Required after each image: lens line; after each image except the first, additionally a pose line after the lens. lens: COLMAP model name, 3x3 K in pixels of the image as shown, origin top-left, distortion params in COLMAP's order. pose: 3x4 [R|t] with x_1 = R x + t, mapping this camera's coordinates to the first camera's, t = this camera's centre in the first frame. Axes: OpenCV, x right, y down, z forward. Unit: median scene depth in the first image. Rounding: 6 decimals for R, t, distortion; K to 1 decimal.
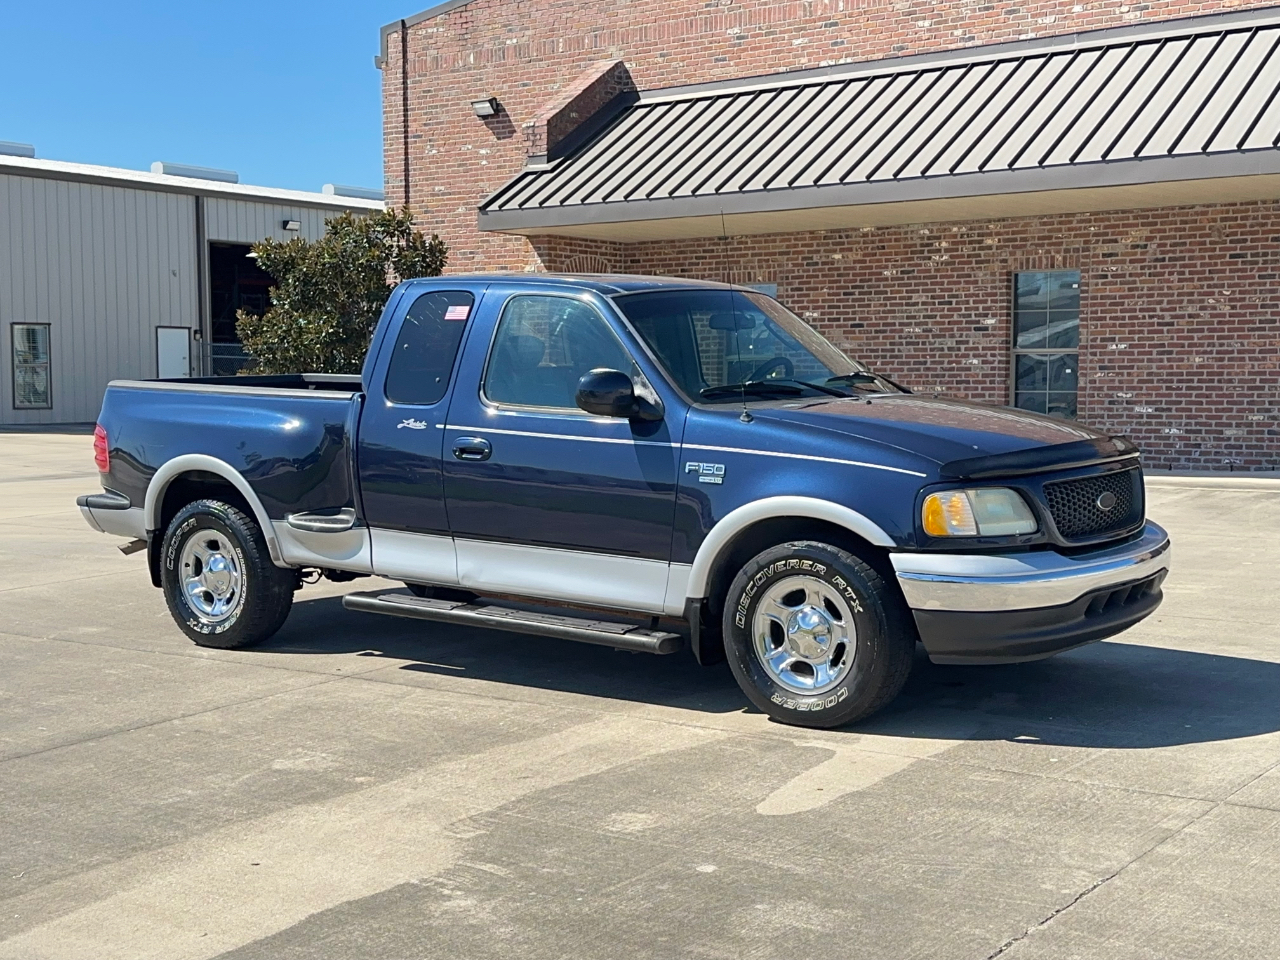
lens RADIAL K [[1728.5, 0, 622.9], [0, 1728.5, 486.8], [0, 0, 1]] dist [0.184266, -0.354593]
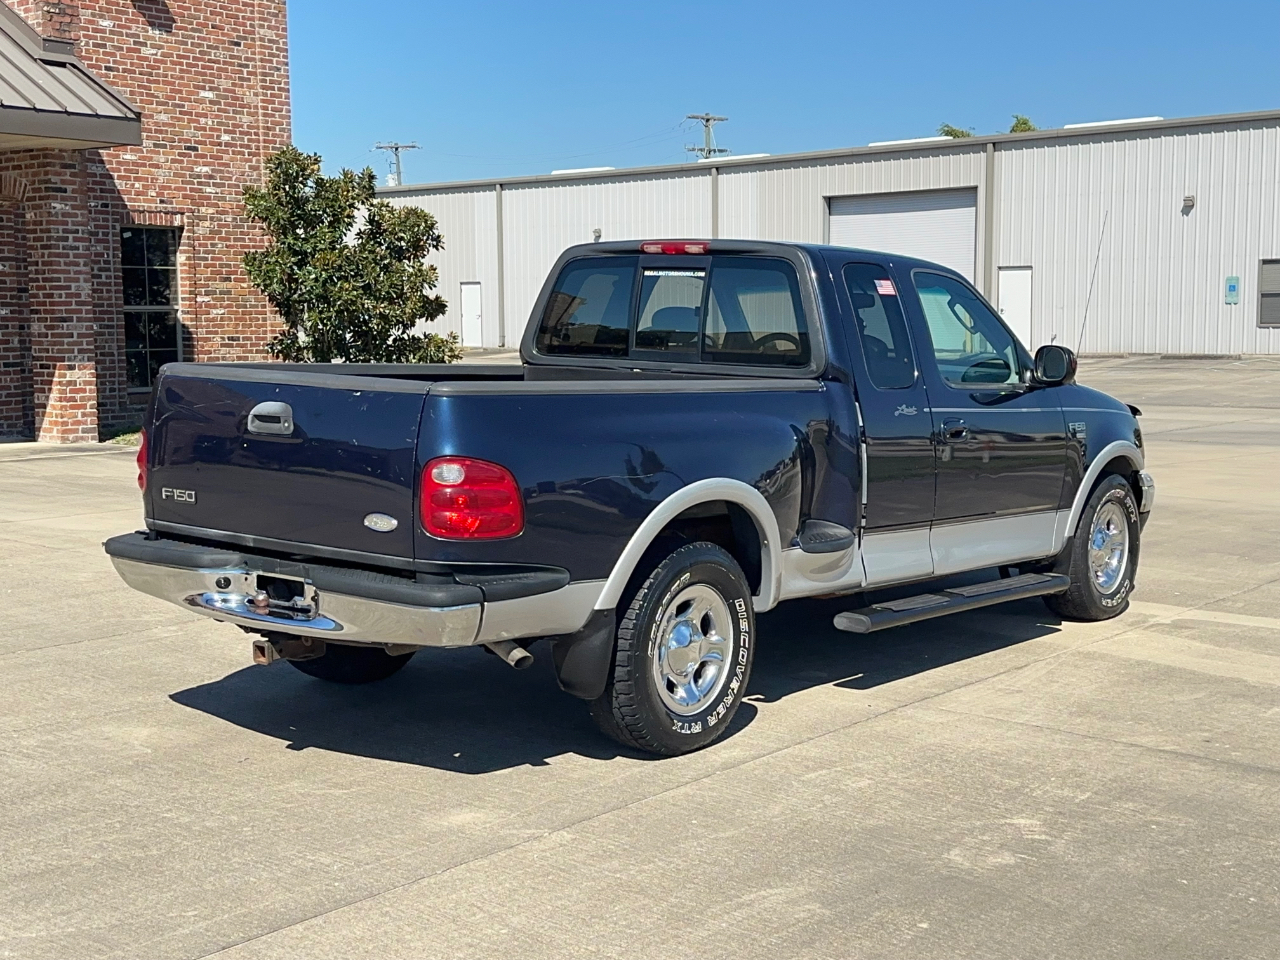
lens RADIAL K [[1747.7, 0, 640.0], [0, 1747.7, 480.0], [0, 0, 1]] dist [0.185458, -0.361044]
pose [[0.031889, -0.092172, 0.995232, -0.884859], [0.065535, 0.993789, 0.089939, -0.077756], [-0.997341, 0.062355, 0.037732, 0.940271]]
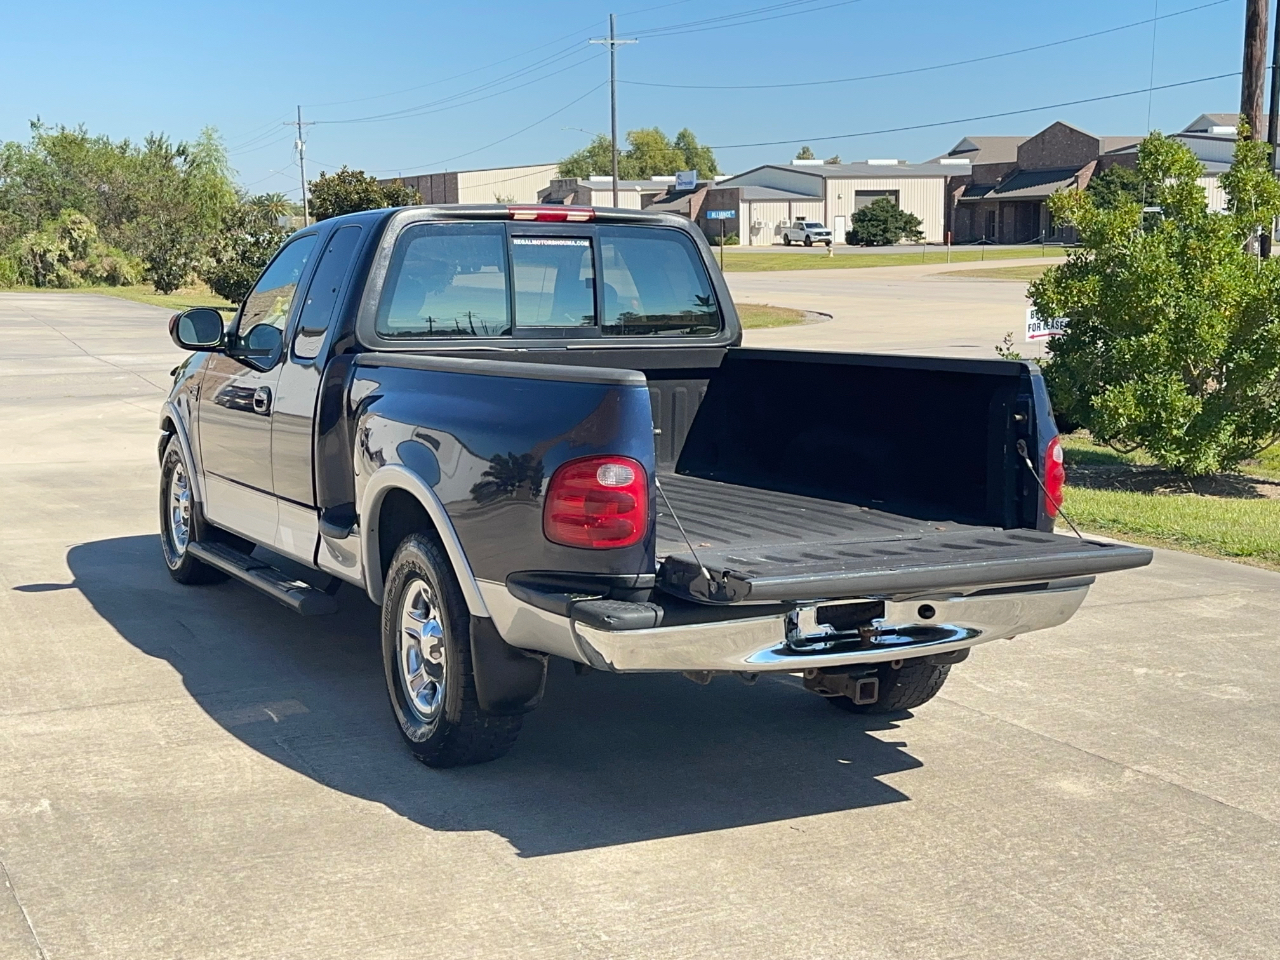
lens RADIAL K [[1756.7, 0, 636.0], [0, 1756.7, 481.9], [0, 0, 1]] dist [0.190559, -0.400274]
pose [[-0.893336, -0.049248, 0.446683, -0.445404], [0.041417, 0.980724, 0.190959, -0.140100], [-0.447477, 0.189091, -0.874076, 1.603874]]
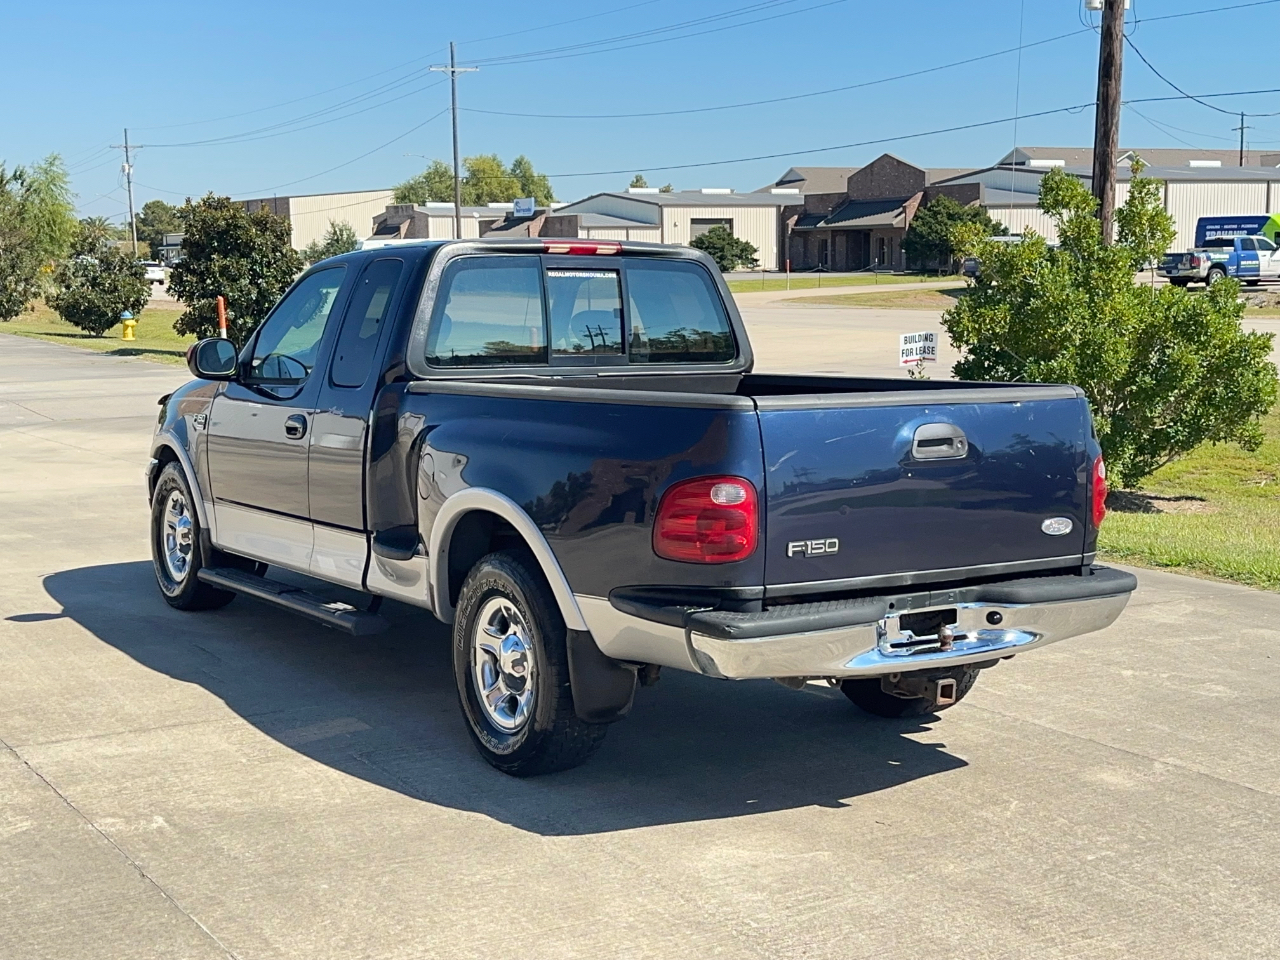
lens RADIAL K [[1747.7, 0, 640.0], [0, 1747.7, 480.0], [0, 0, 1]] dist [0.185458, -0.361044]
pose [[-0.933081, -0.032121, 0.358229, -0.380224], [0.035269, 0.983032, 0.180010, -0.147924], [-0.357932, 0.180598, -0.916116, 1.667285]]
